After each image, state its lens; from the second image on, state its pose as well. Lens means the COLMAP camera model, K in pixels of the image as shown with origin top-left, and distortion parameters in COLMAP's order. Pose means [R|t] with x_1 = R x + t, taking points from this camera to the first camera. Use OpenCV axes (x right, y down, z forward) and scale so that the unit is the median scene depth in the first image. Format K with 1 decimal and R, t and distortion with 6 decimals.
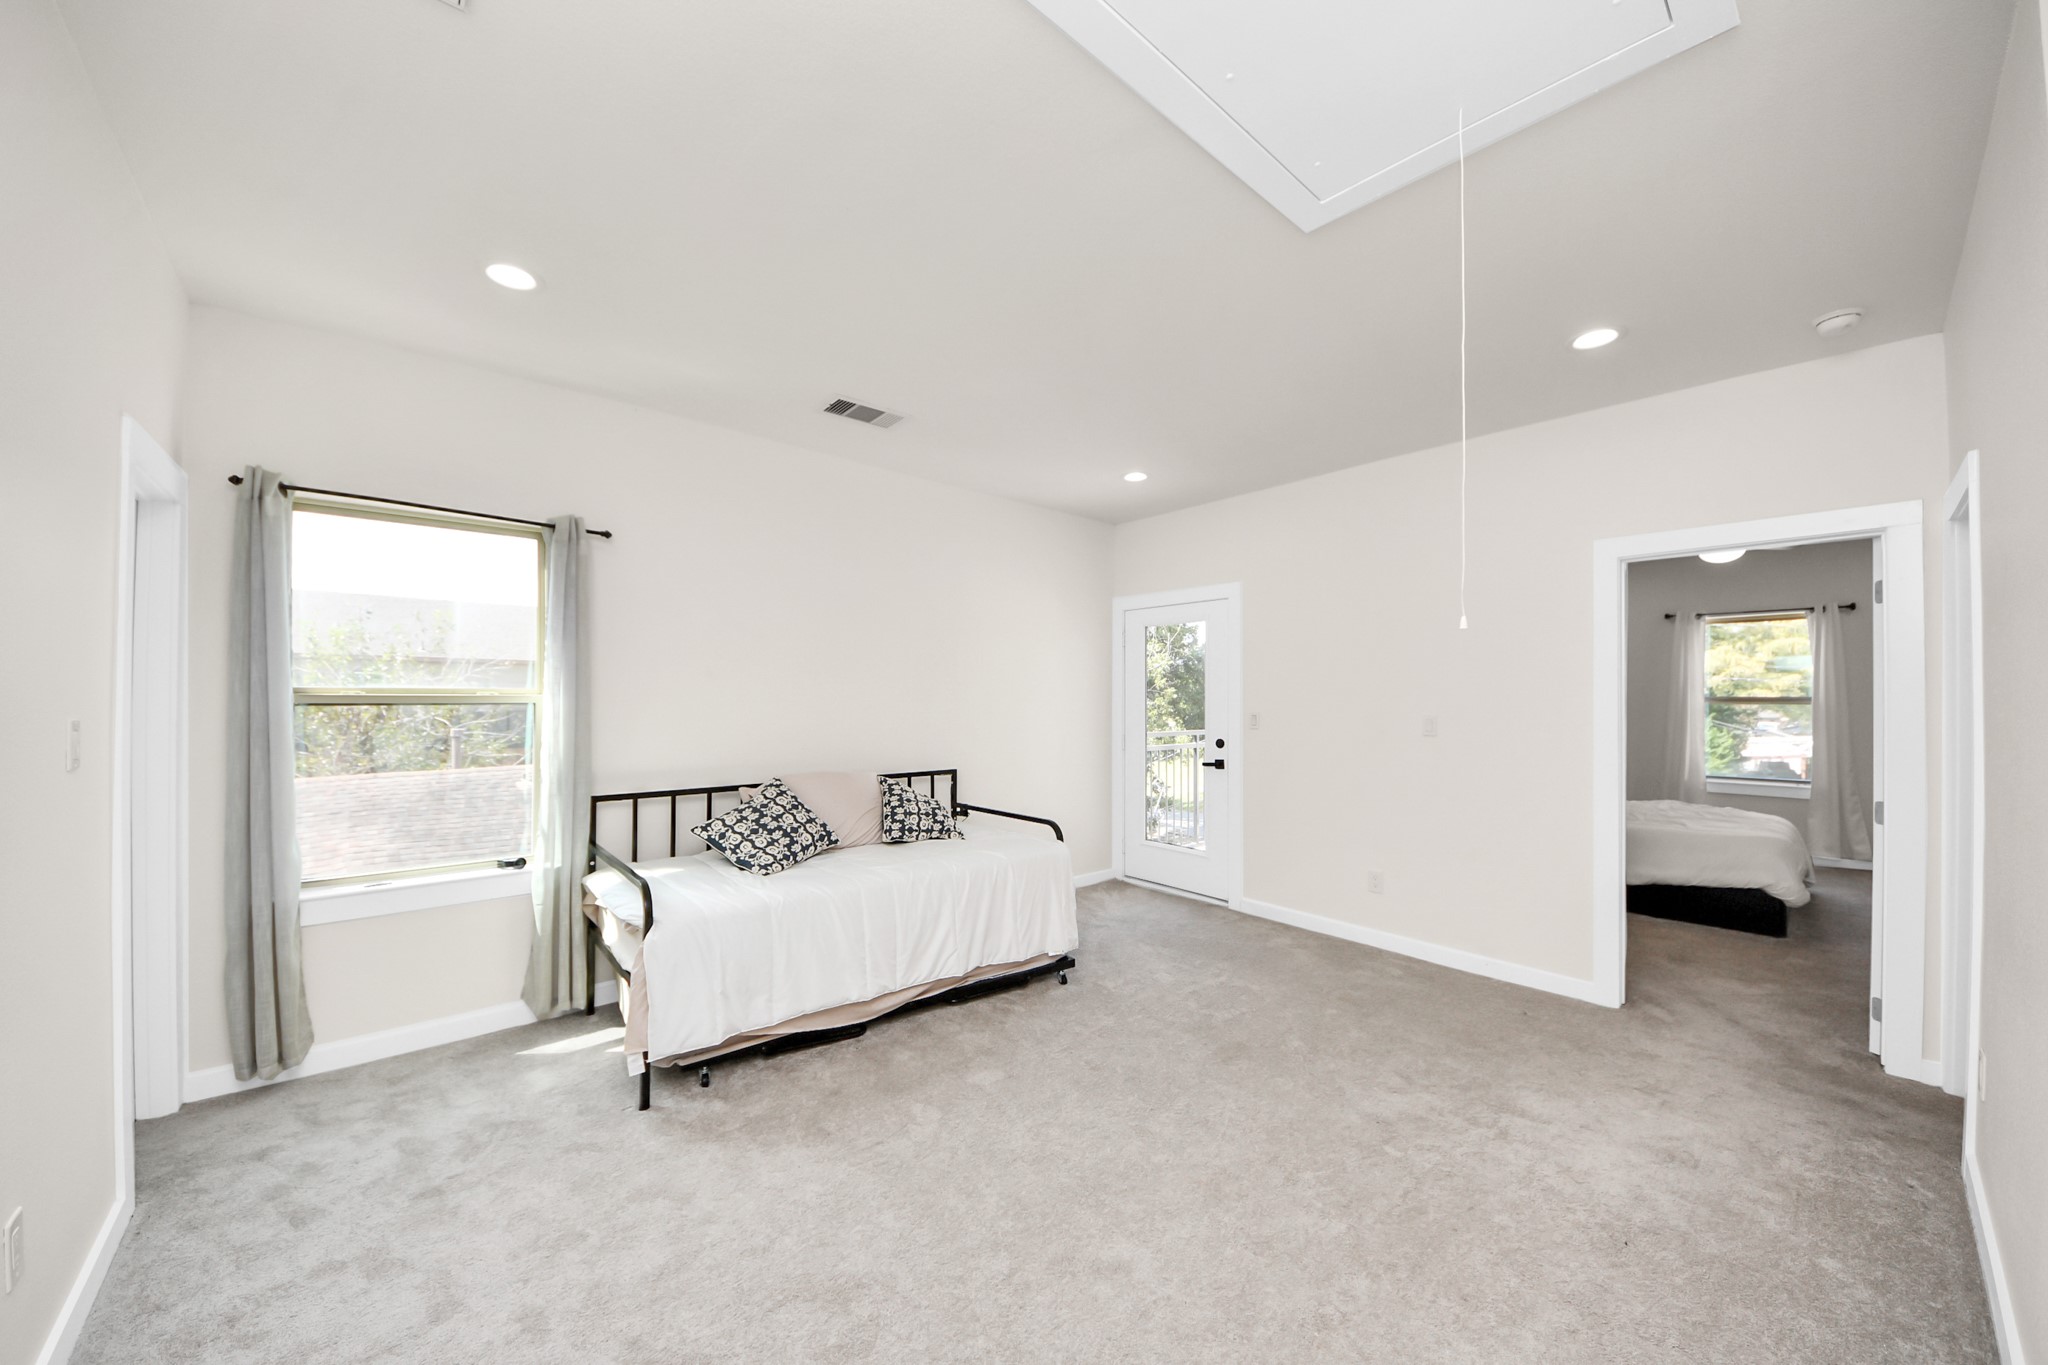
lens RADIAL K [[739.1, 0, 1015.6], [0, 739.1, 692.6], [0, 0, 1]] dist [0.061312, -0.000027]
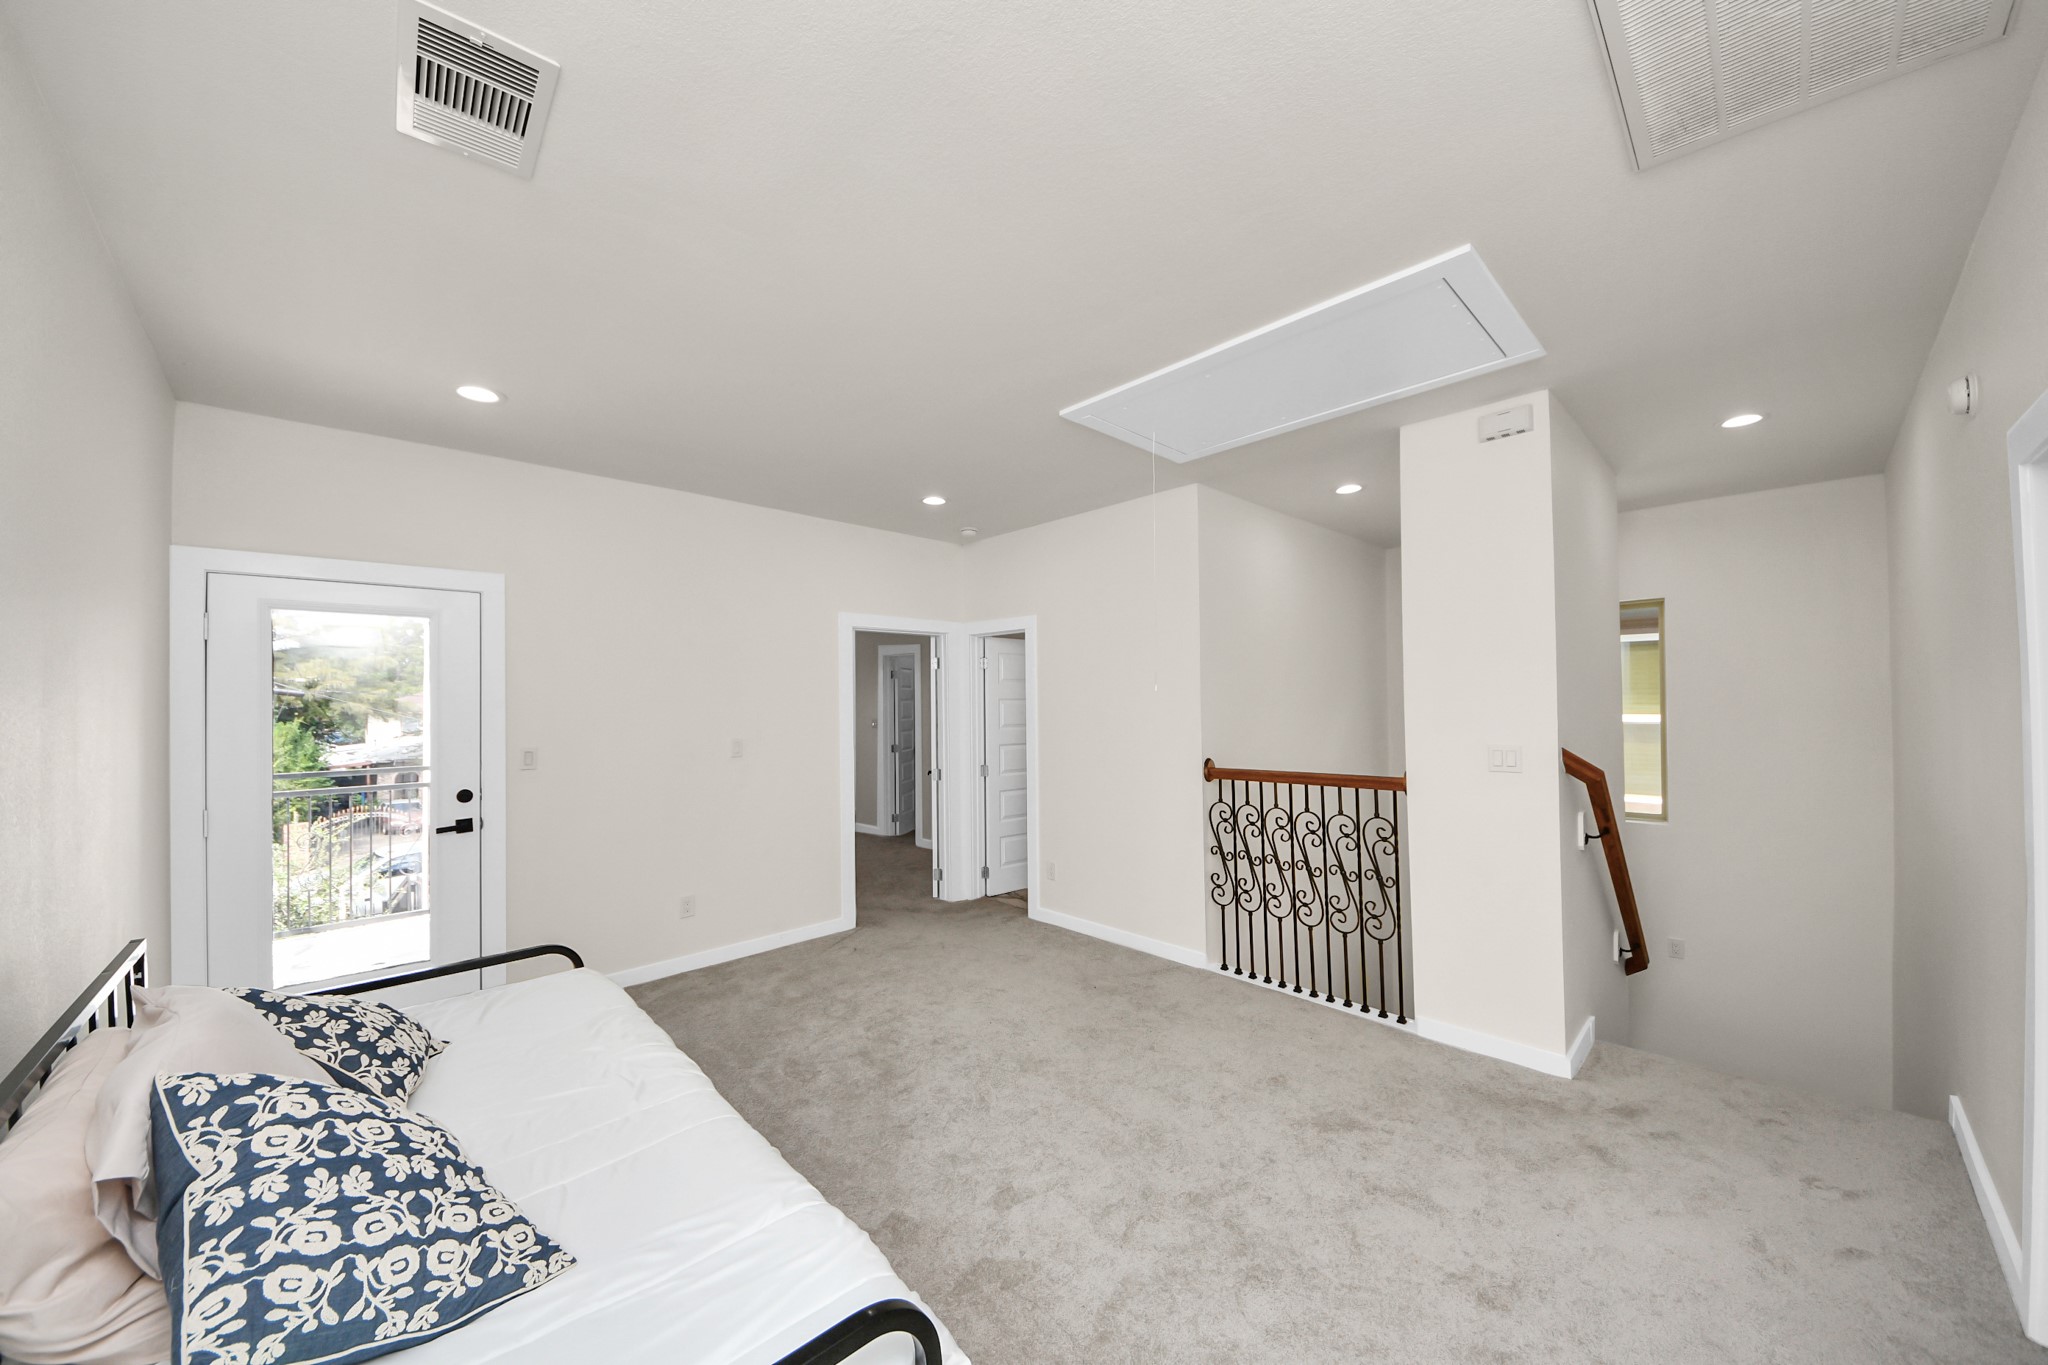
lens RADIAL K [[739.1, 0, 1015.6], [0, 739.1, 692.6], [0, 0, 1]] dist [0.061312, -0.000027]
pose [[-0.026121, 0.010754, 0.999601, -0.572102], [0.000839, 0.999942, -0.010735, -0.026460], [-0.999658, 0.000558, -0.026128, 0.614280]]
